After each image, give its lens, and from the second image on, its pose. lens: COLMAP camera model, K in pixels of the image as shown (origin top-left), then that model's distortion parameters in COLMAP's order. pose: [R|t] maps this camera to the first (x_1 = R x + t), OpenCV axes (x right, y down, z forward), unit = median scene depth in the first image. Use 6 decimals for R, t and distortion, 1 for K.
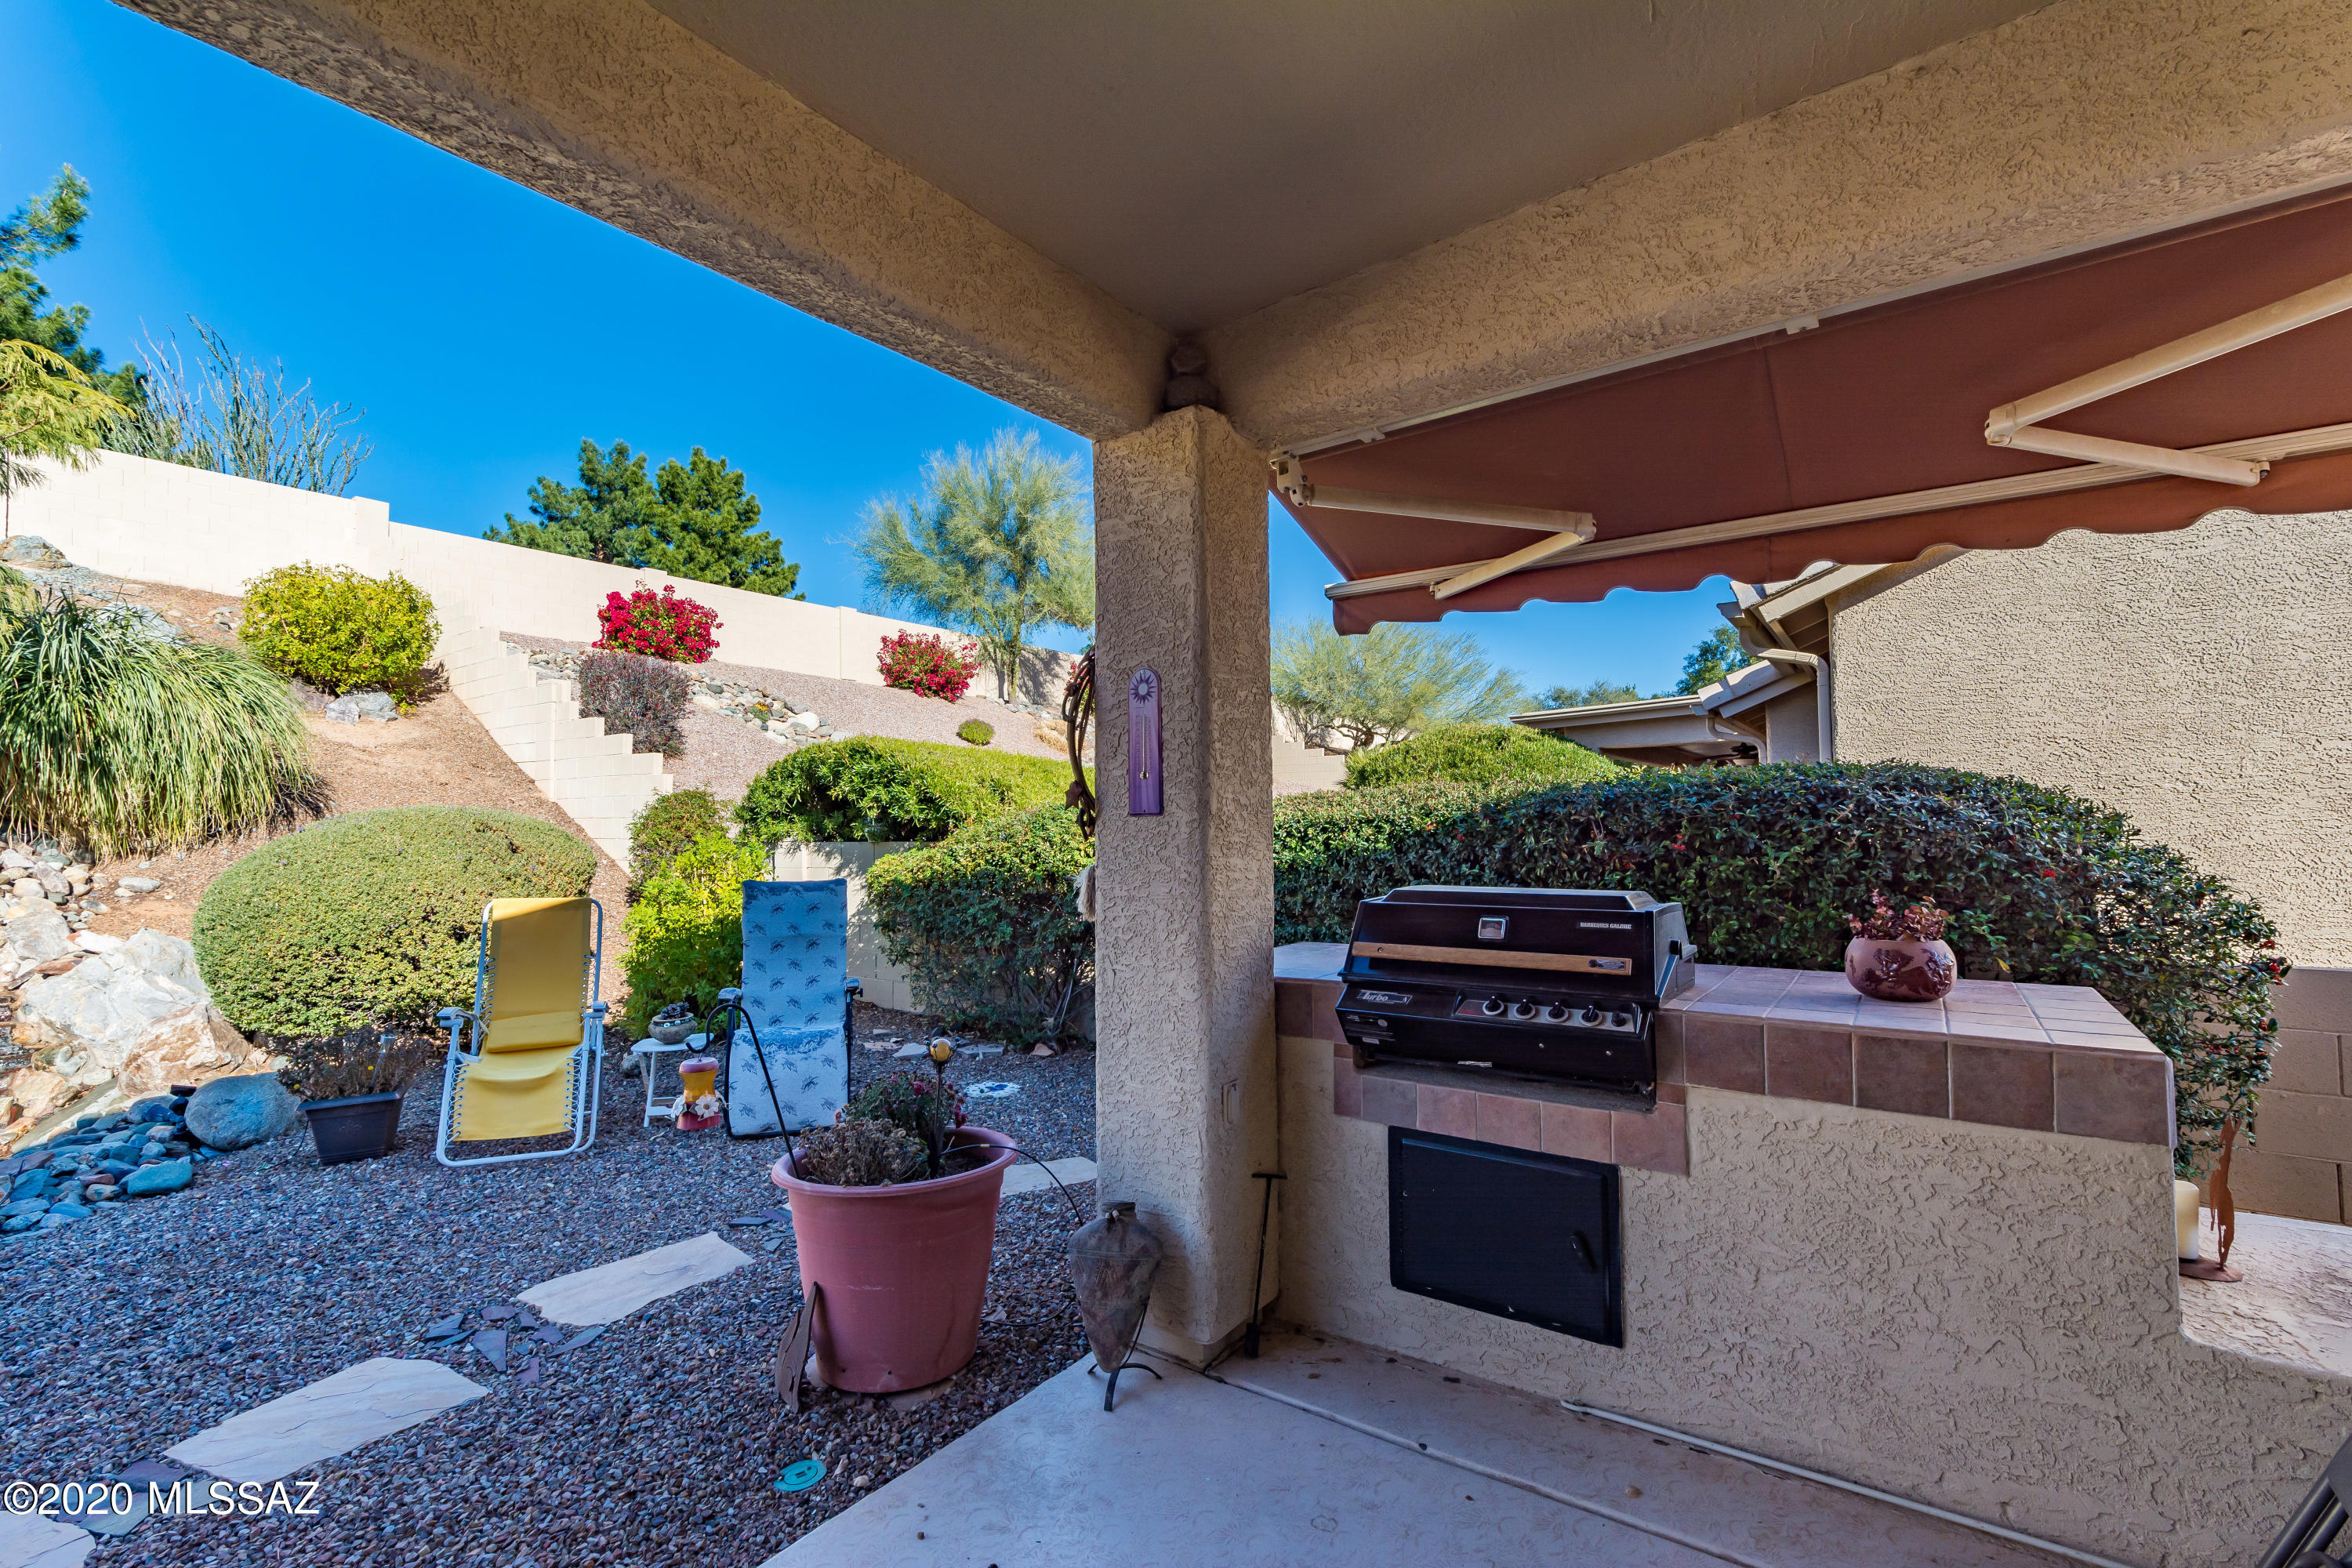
lens RADIAL K [[1040.0, 0, 1226.3], [0, 1040.0, 786.4], [0, 0, 1]] dist [-0.021109, 0.007720]
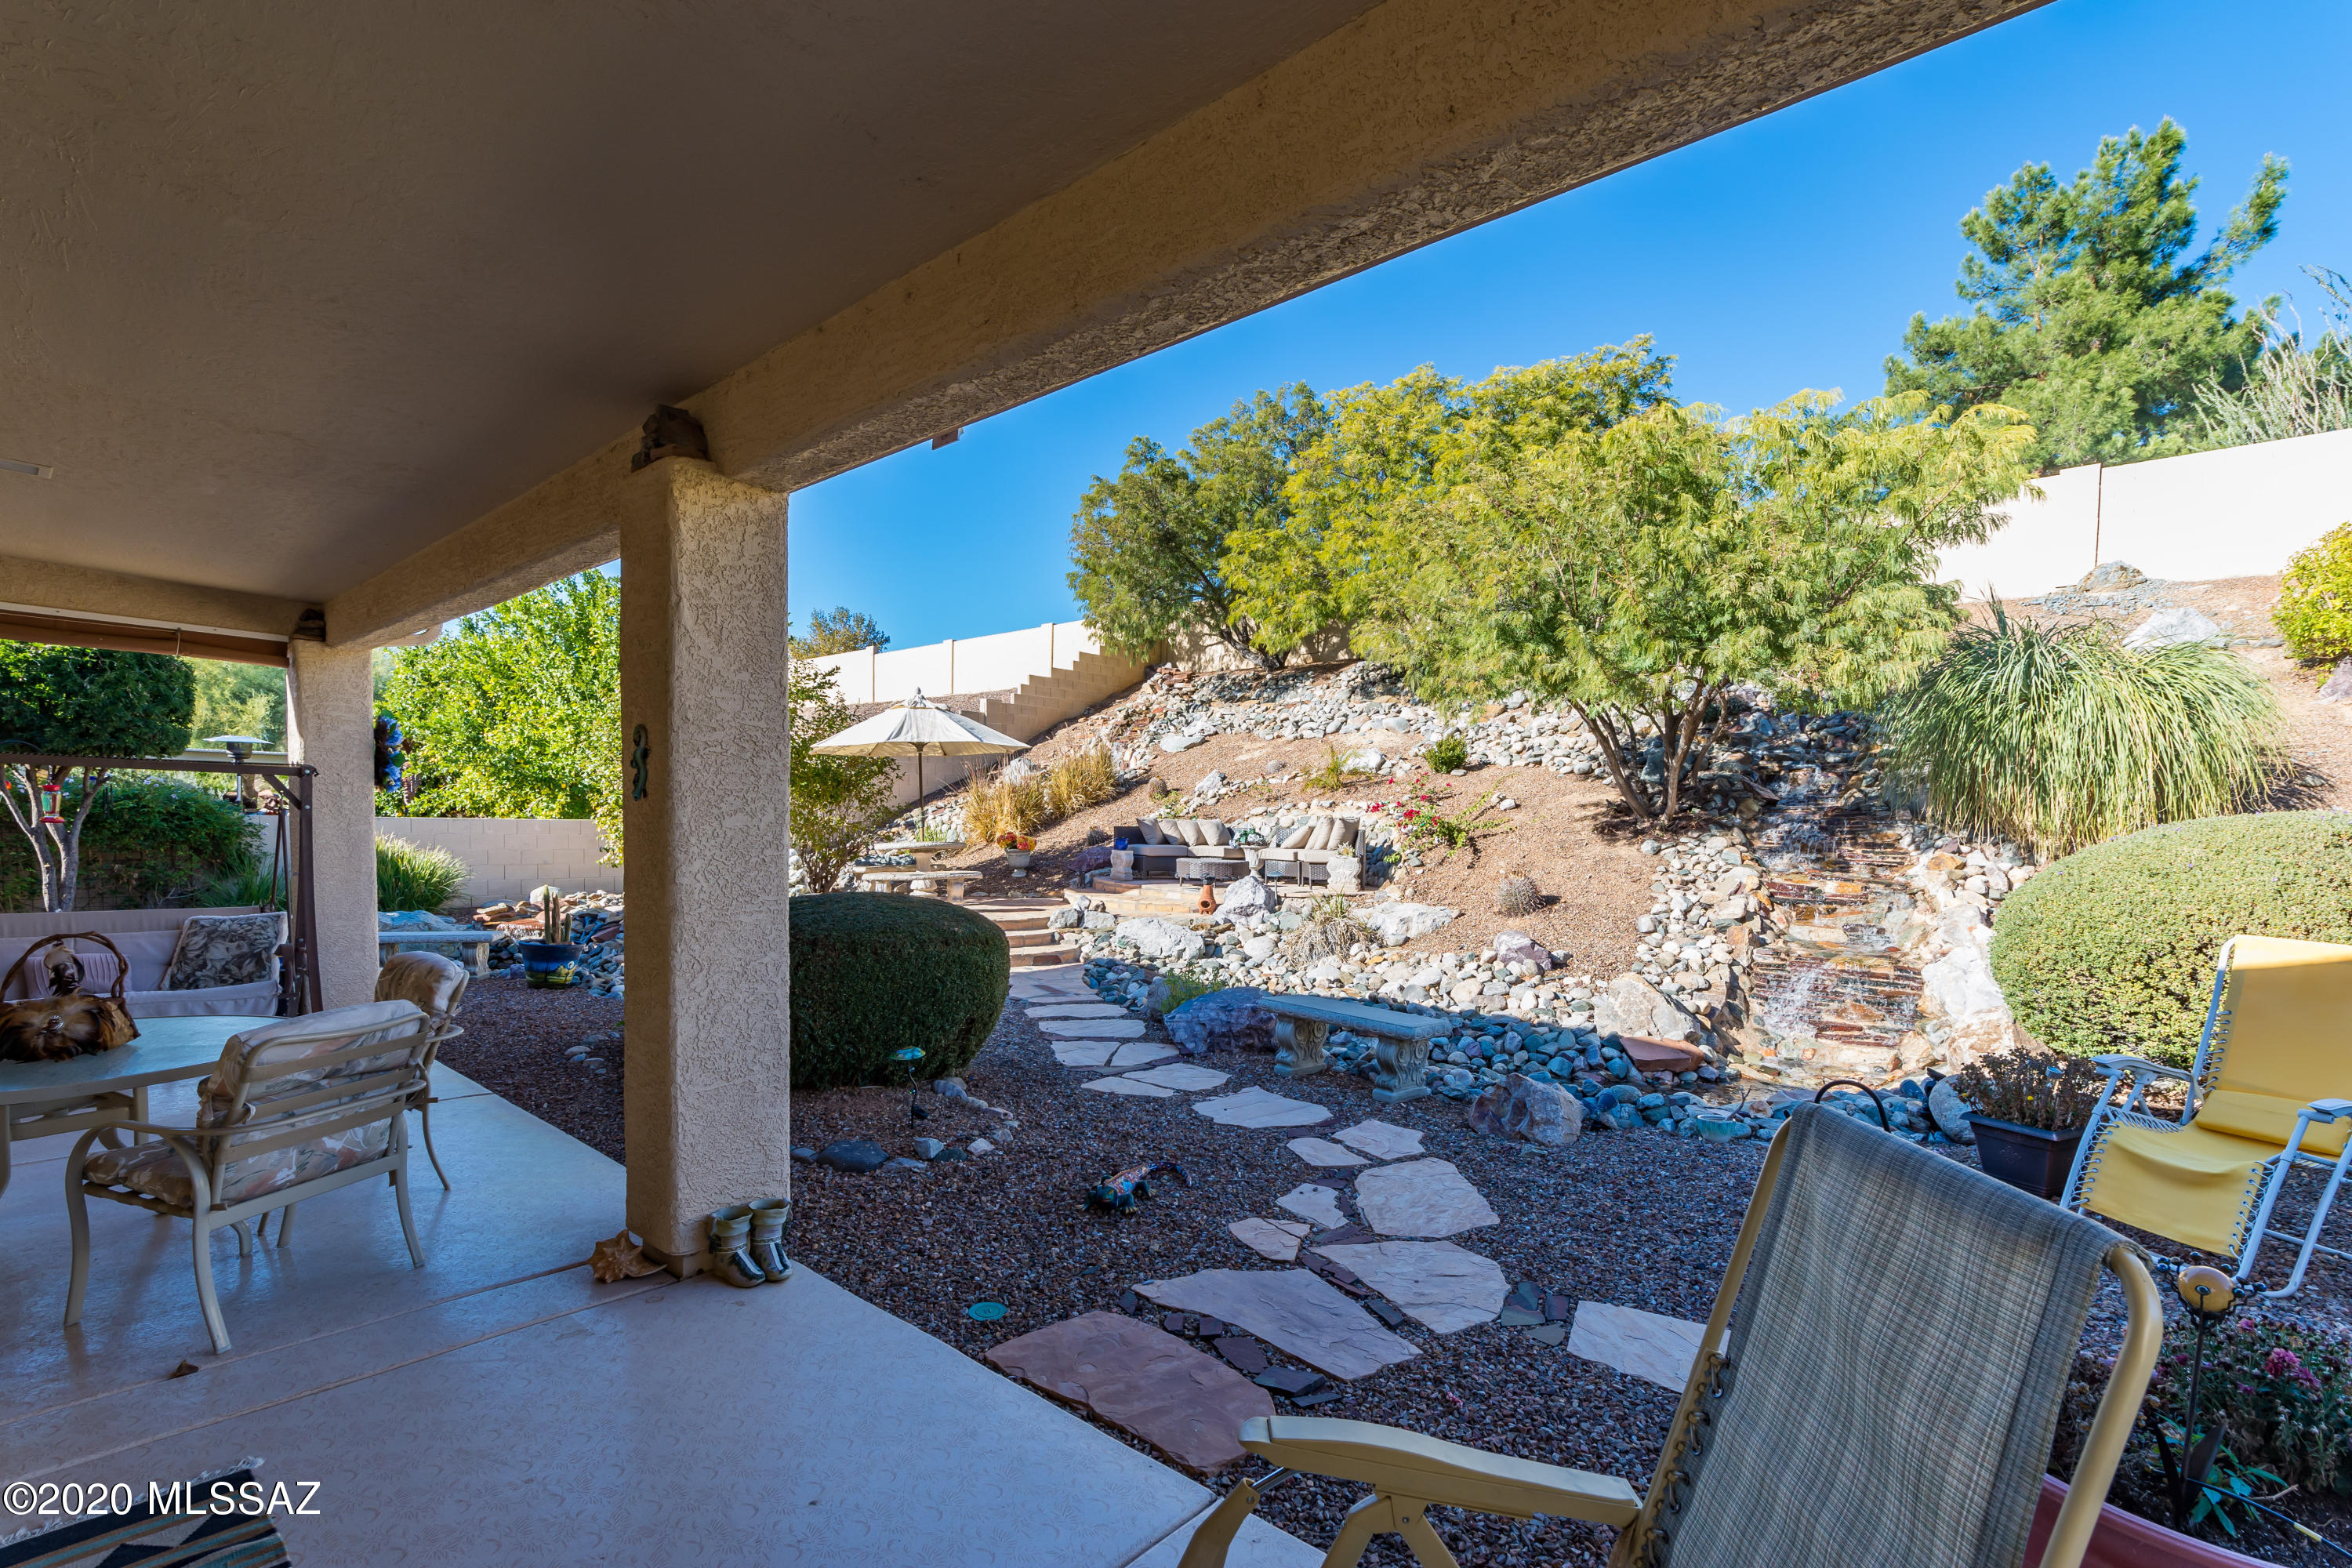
lens RADIAL K [[1050.1, 0, 1148.1], [0, 1050.1, 855.5], [0, 0, 1]] dist [-0.001429, 0.003837]
pose [[-0.131457, 0.040661, -0.990488, 0.156316], [0.022065, 0.999031, 0.038083, 0.001563], [0.991076, -0.016848, -0.132226, 0.264888]]
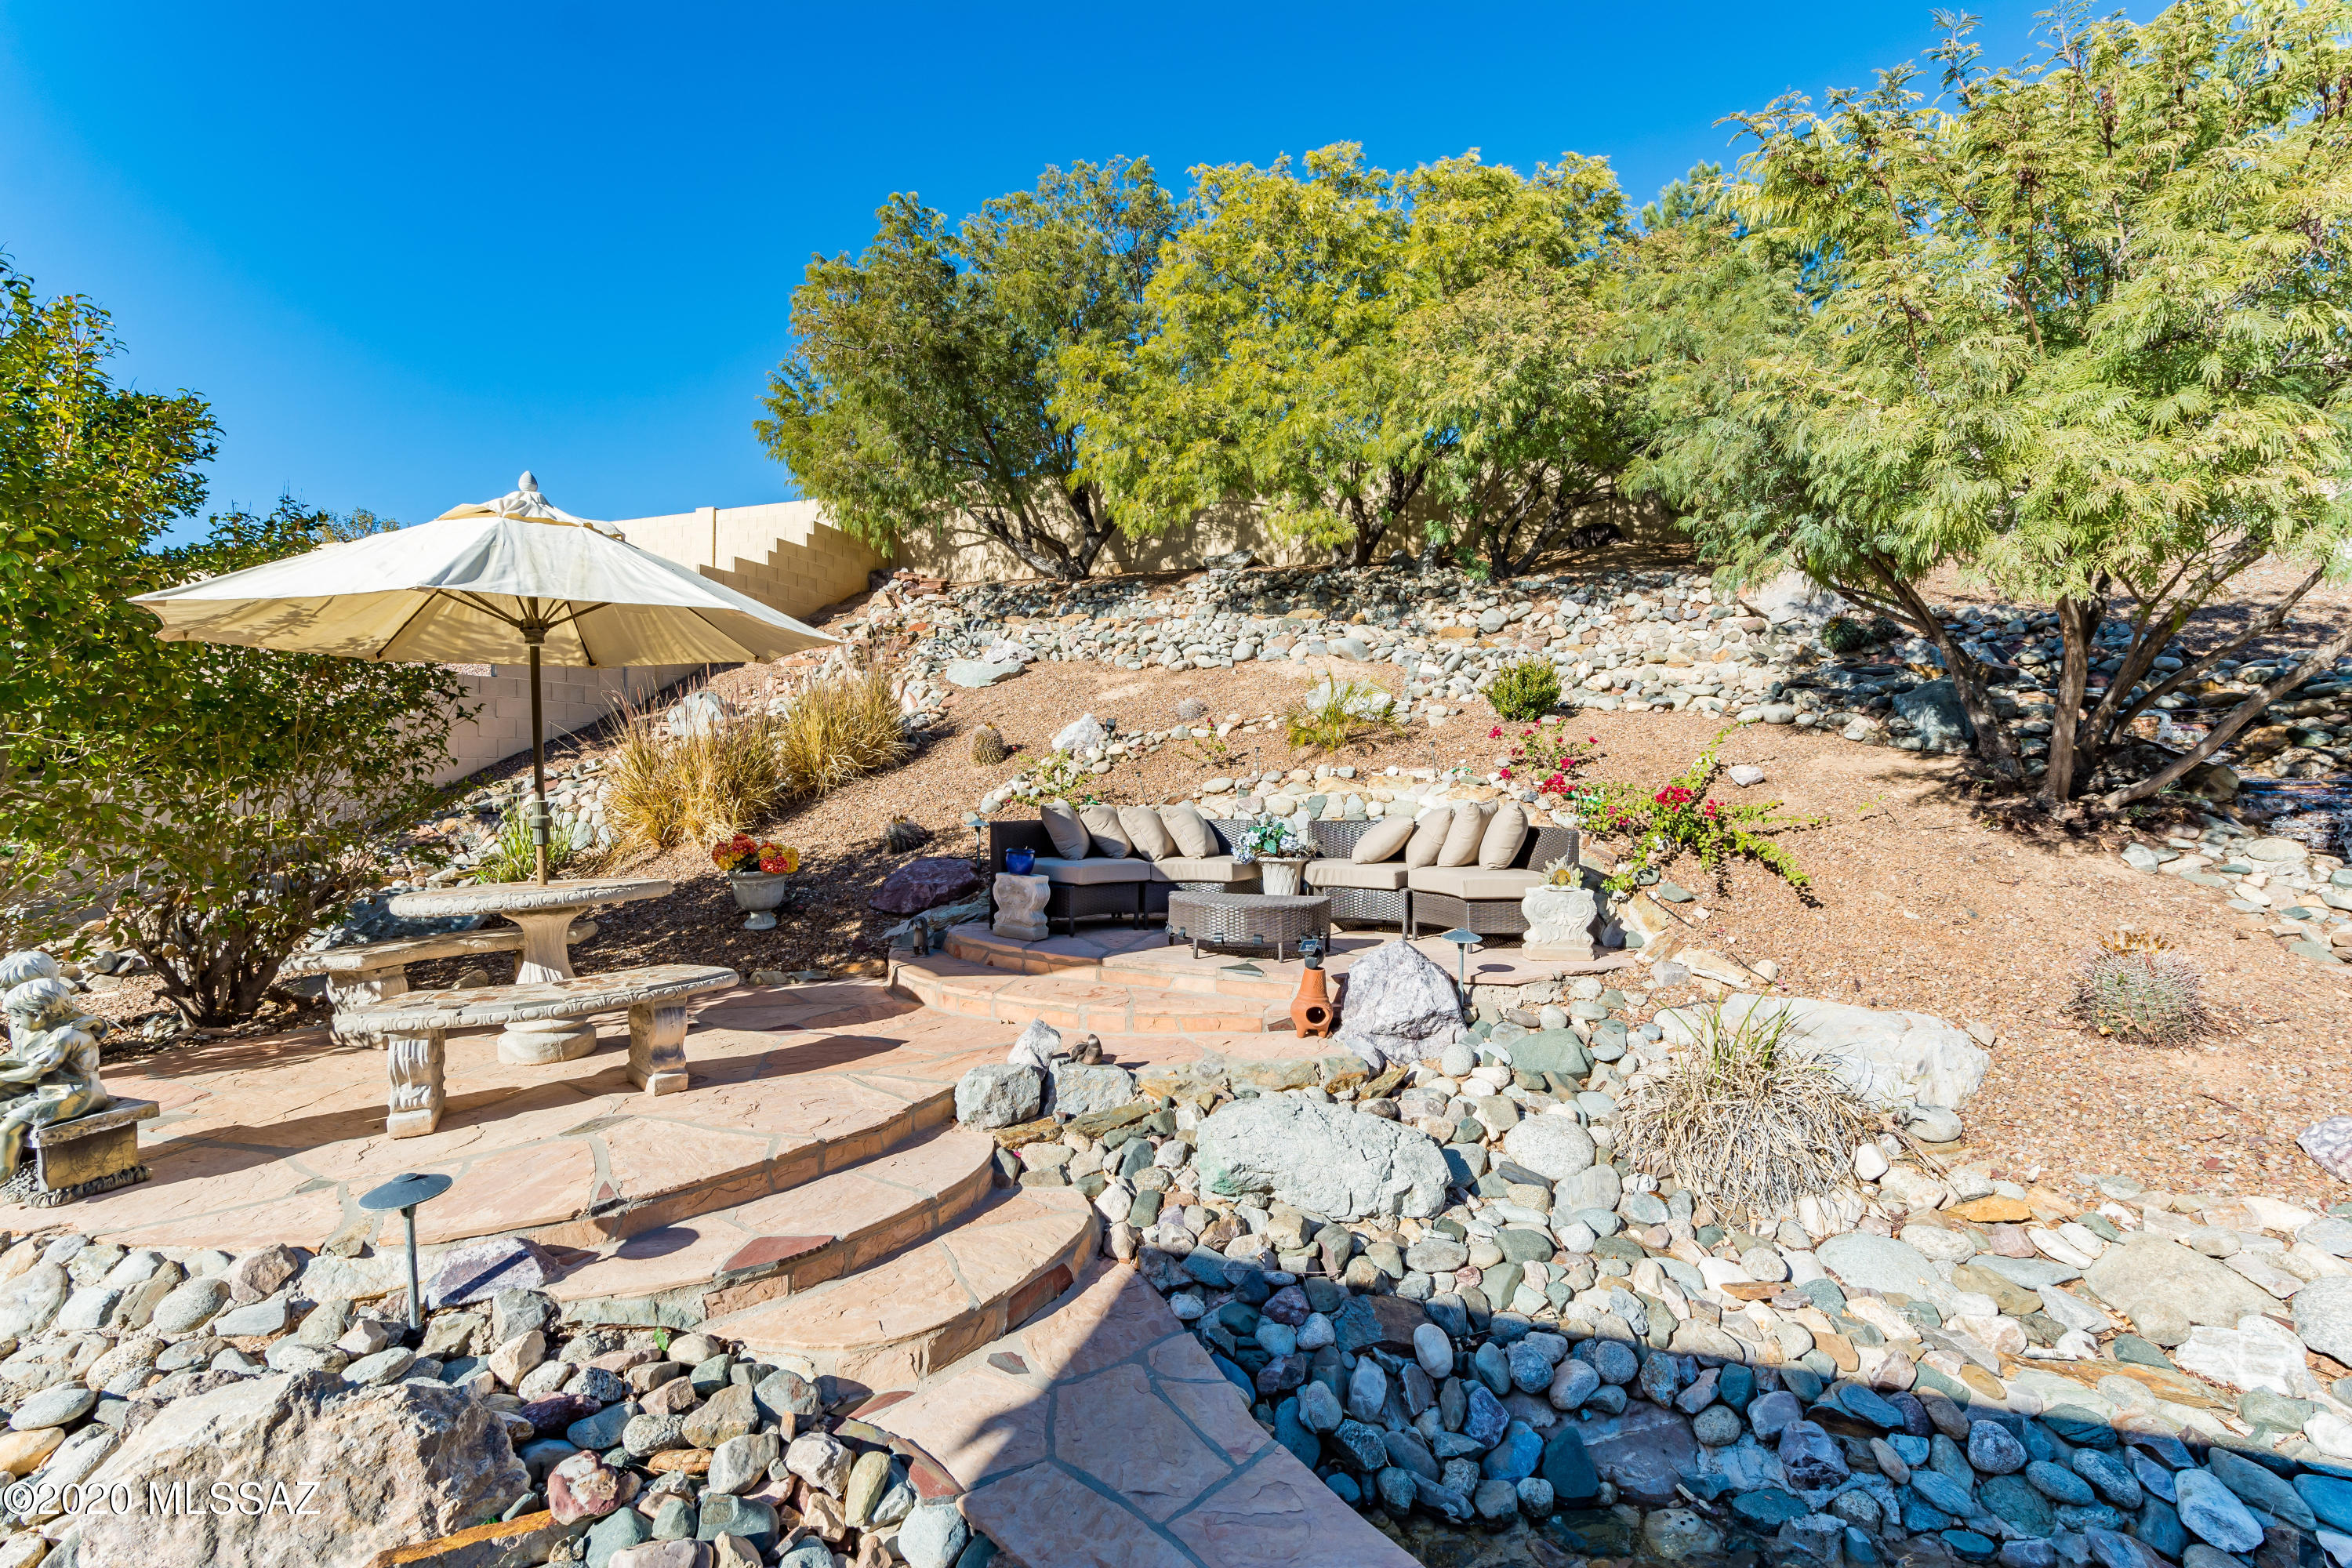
lens RADIAL K [[1032.1, 0, 1163.6], [0, 1032.1, 787.9], [0, 0, 1]] dist [-0.009062, 0.008232]
pose [[0.238532, 0.017211, -0.970982, -1.042593], [0.026184, 0.999365, 0.024147, -0.034815], [0.970781, -0.031184, 0.237930, -0.203572]]
